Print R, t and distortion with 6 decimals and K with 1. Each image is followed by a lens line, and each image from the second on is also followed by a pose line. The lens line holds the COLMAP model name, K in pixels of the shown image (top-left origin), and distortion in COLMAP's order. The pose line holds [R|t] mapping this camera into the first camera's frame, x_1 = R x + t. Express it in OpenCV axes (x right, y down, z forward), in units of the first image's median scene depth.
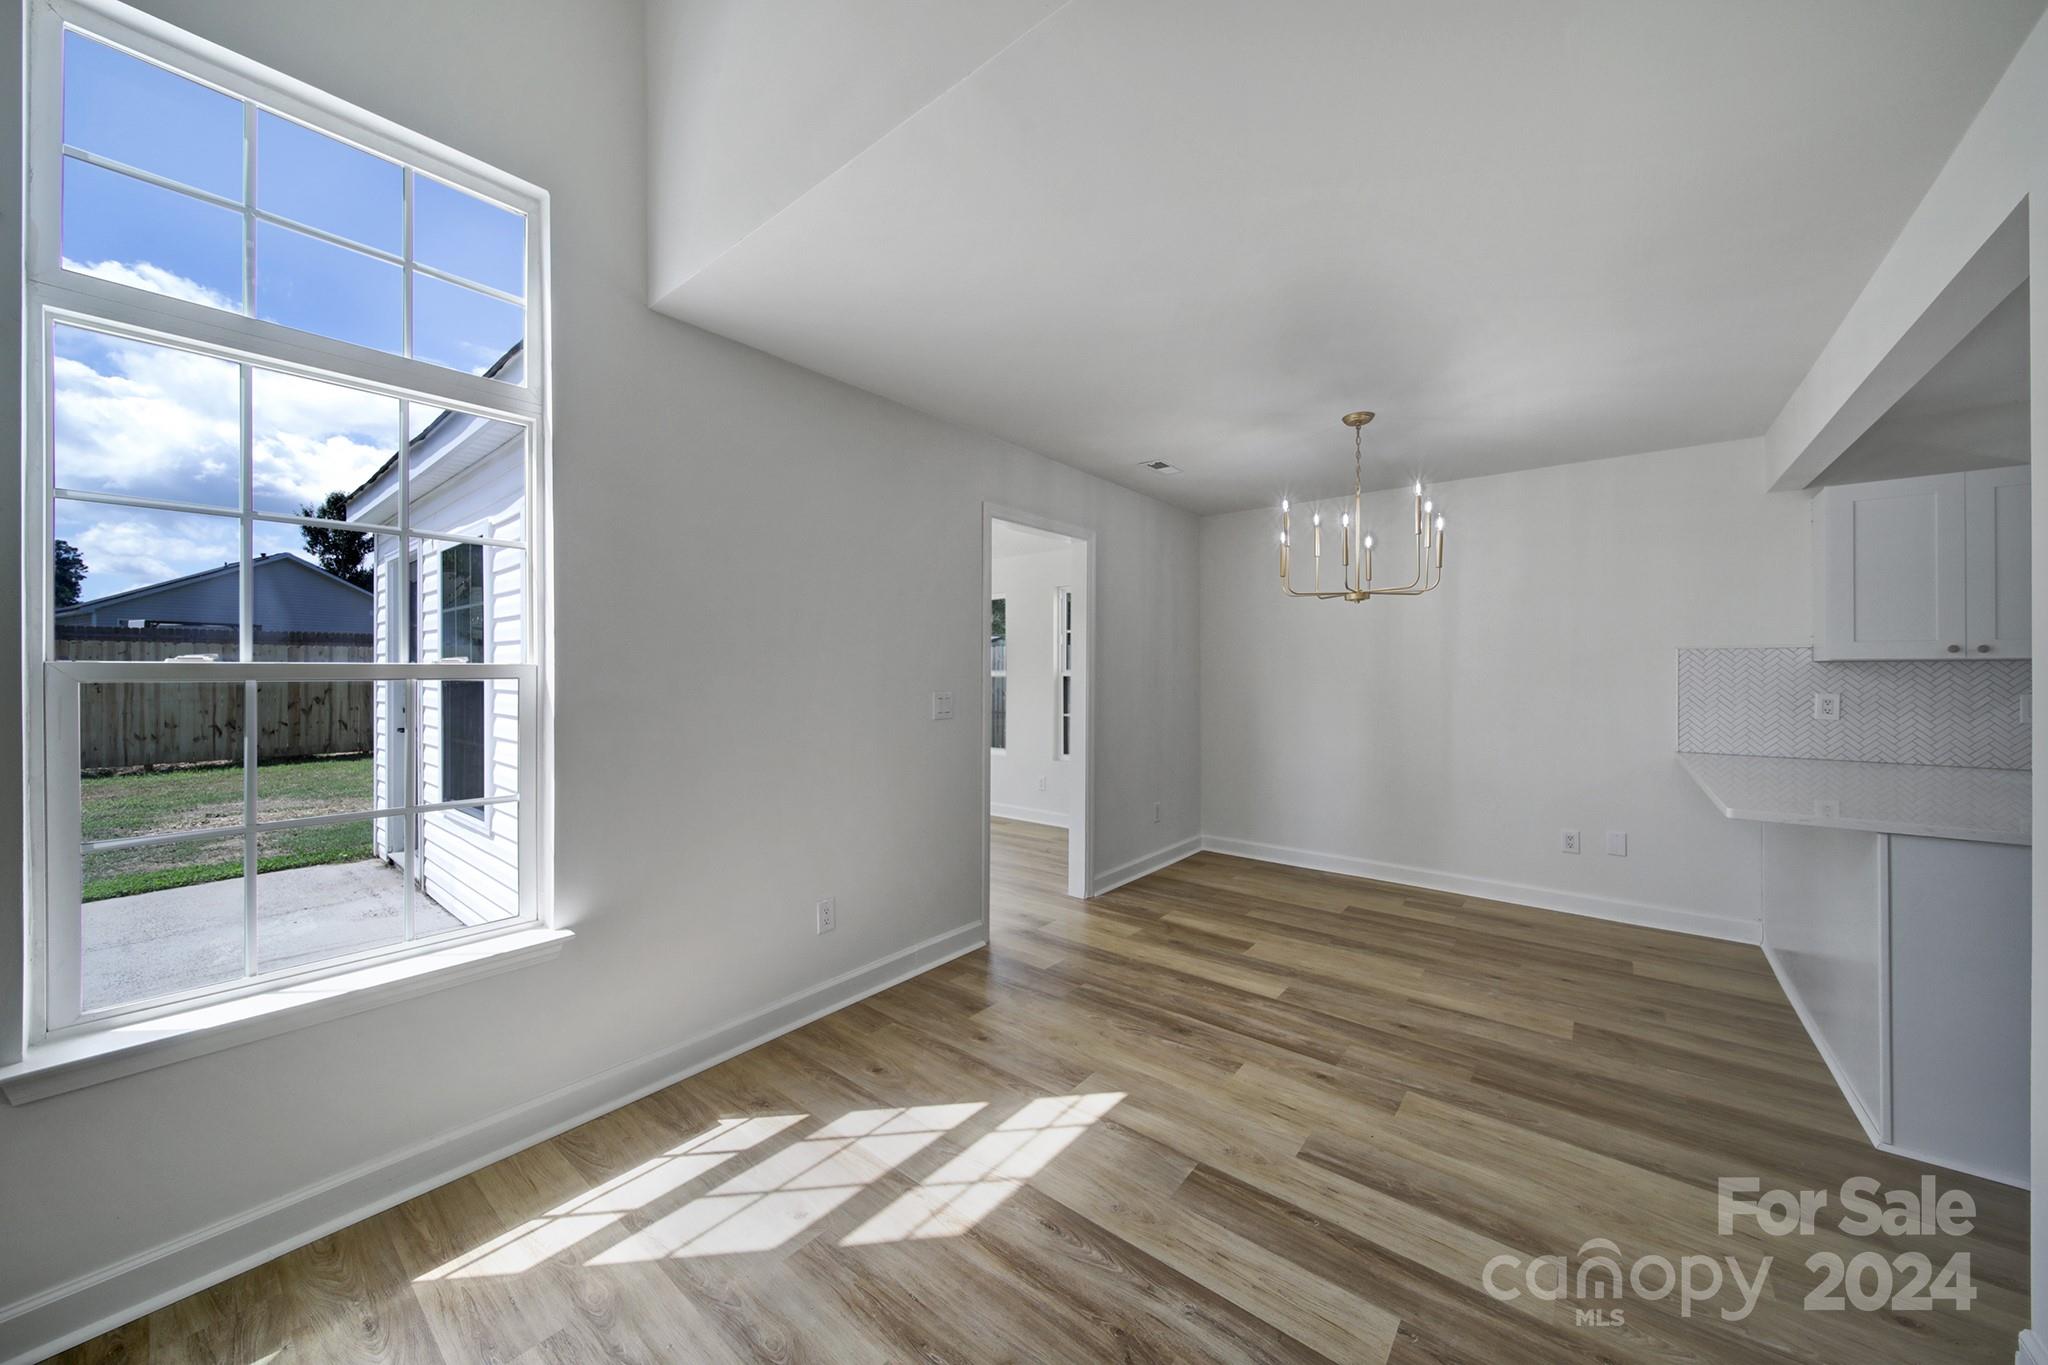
lens RADIAL K [[720.0, 0, 1017.0], [0, 720.0, 671.3], [0, 0, 1]] dist [-0.004737, -0.000096]
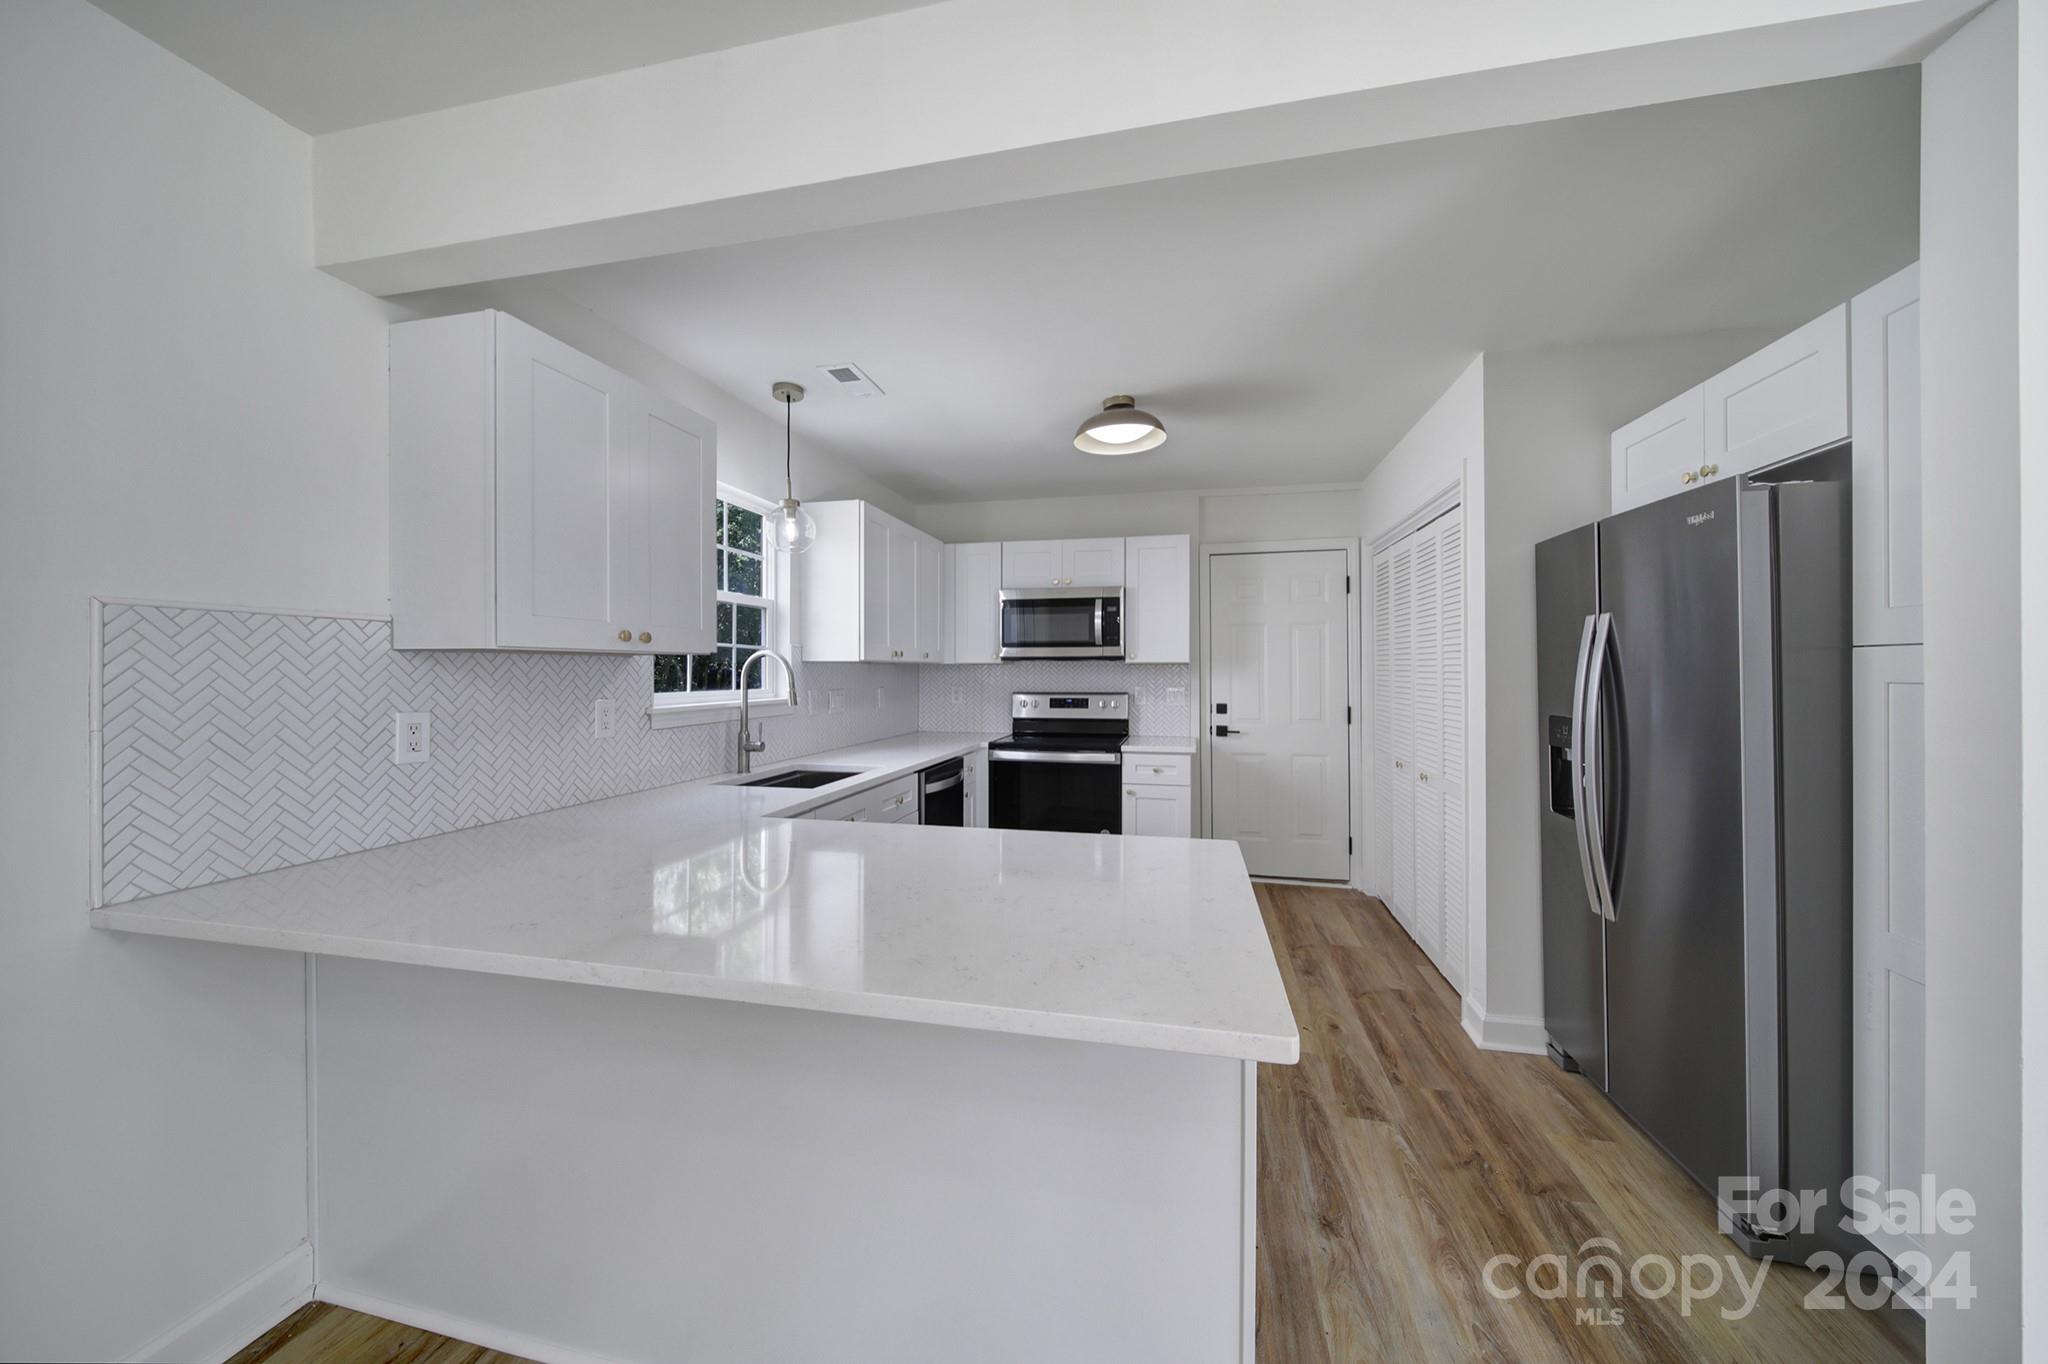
lens RADIAL K [[720.0, 0, 1017.0], [0, 720.0, 670.8], [0, 0, 1]] dist [-0.004737, -0.000096]
pose [[-0.441268, 0.002917, 0.897371, 0.487369], [0.003472, 0.999993, -0.001544, 0.003508], [-0.897369, 0.002434, -0.441275, 0.858252]]
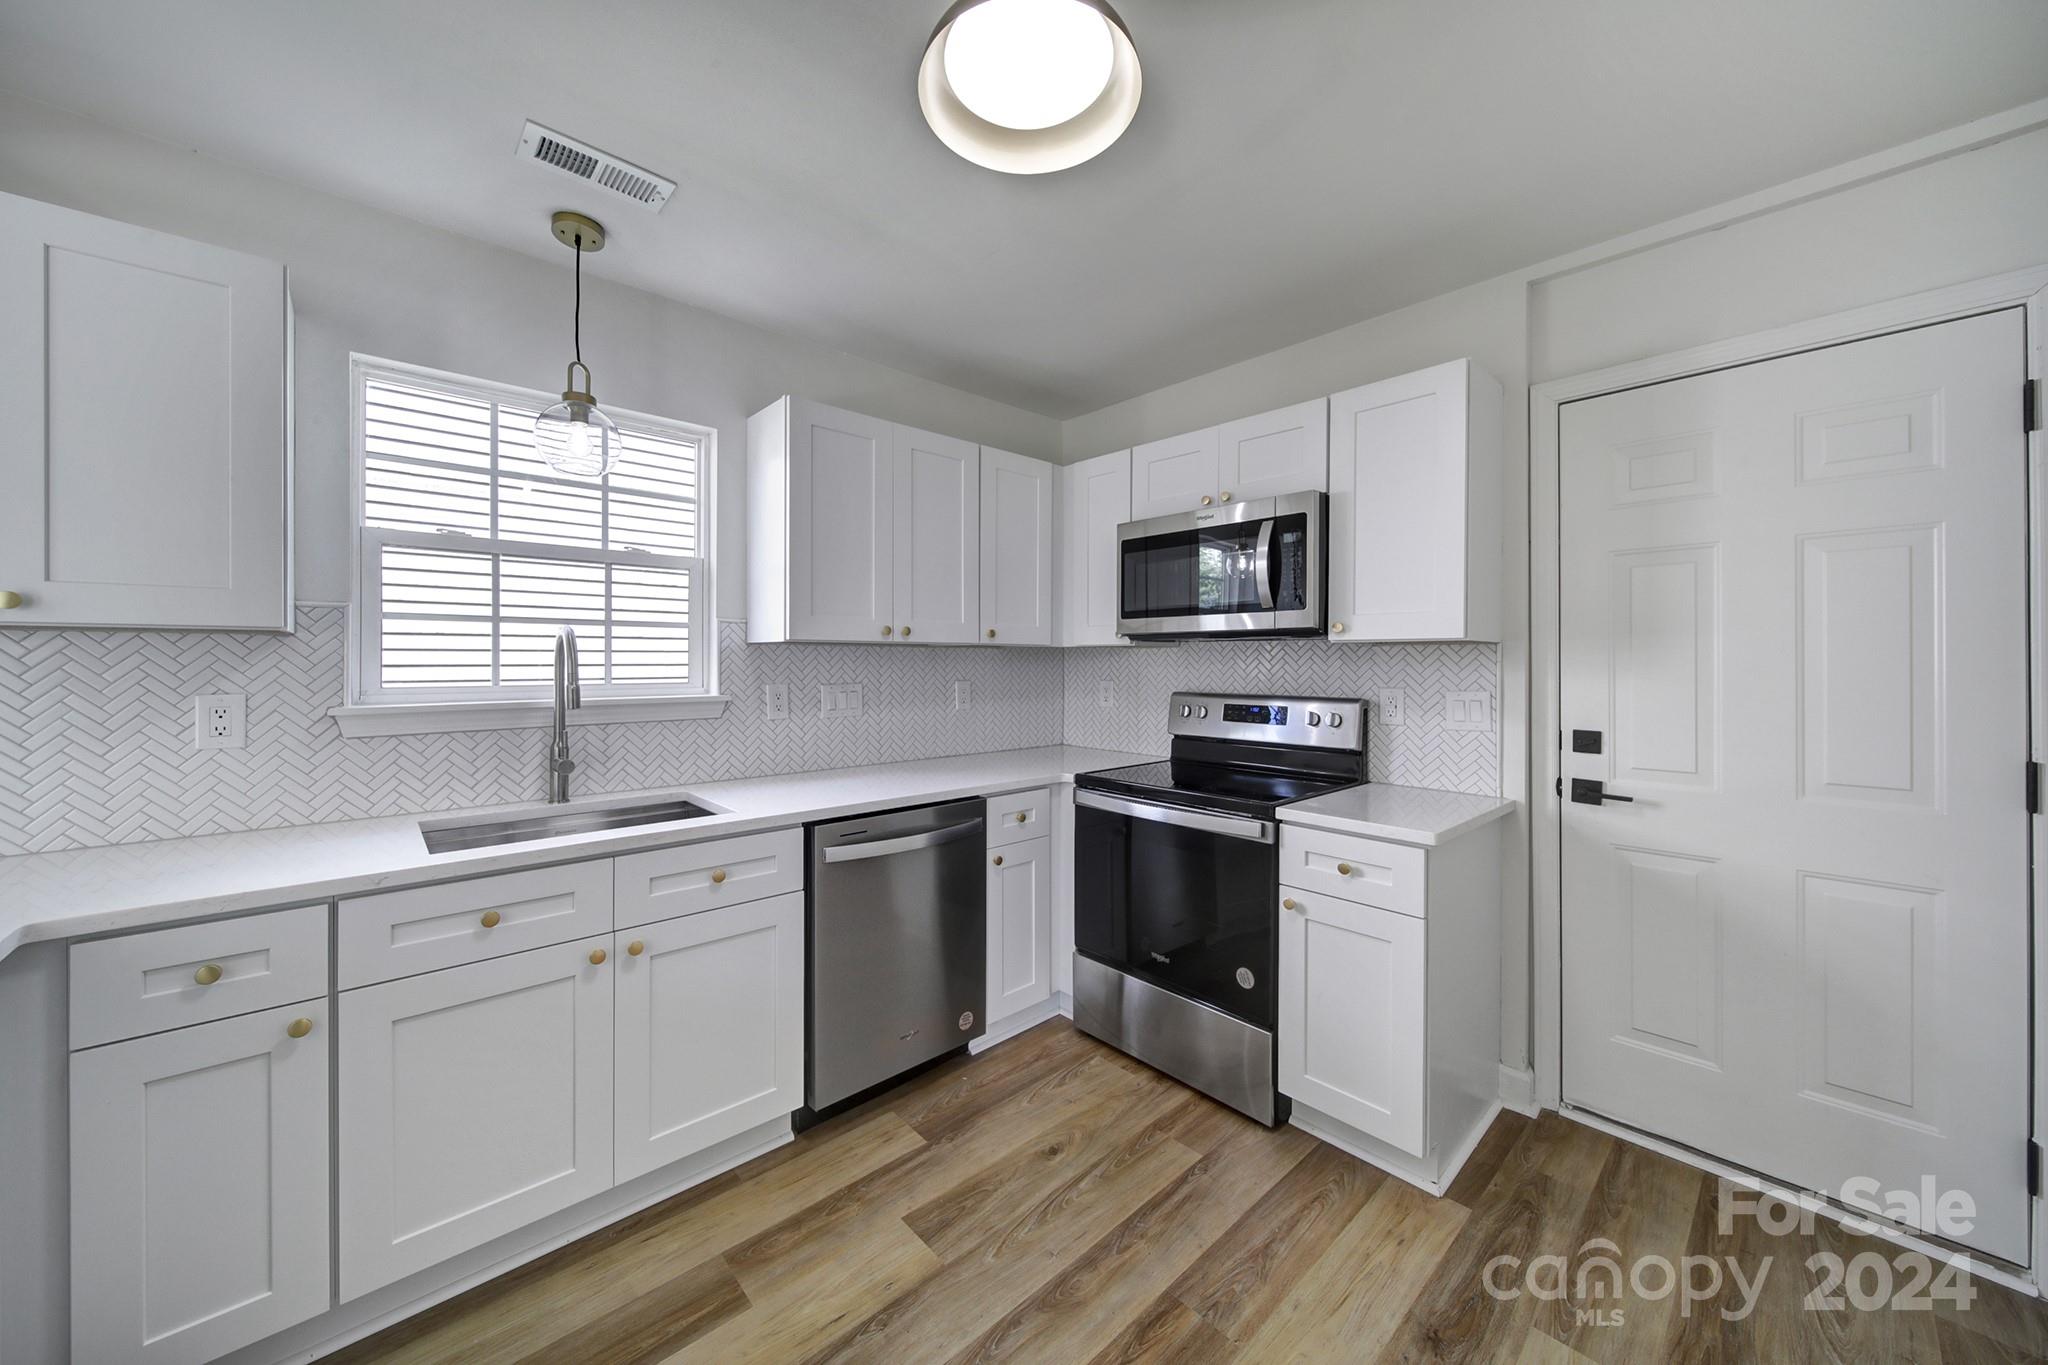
lens RADIAL K [[735.0, 0, 1023.7], [0, 735.0, 662.5], [0, 0, 1]] dist [-0.000593, -0.000262]
pose [[0.137761, -0.002207, 0.990463, 0.867933], [0.000686, 0.999997, 0.002133, 0.005612], [-0.990465, 0.000385, 0.137762, 0.279810]]
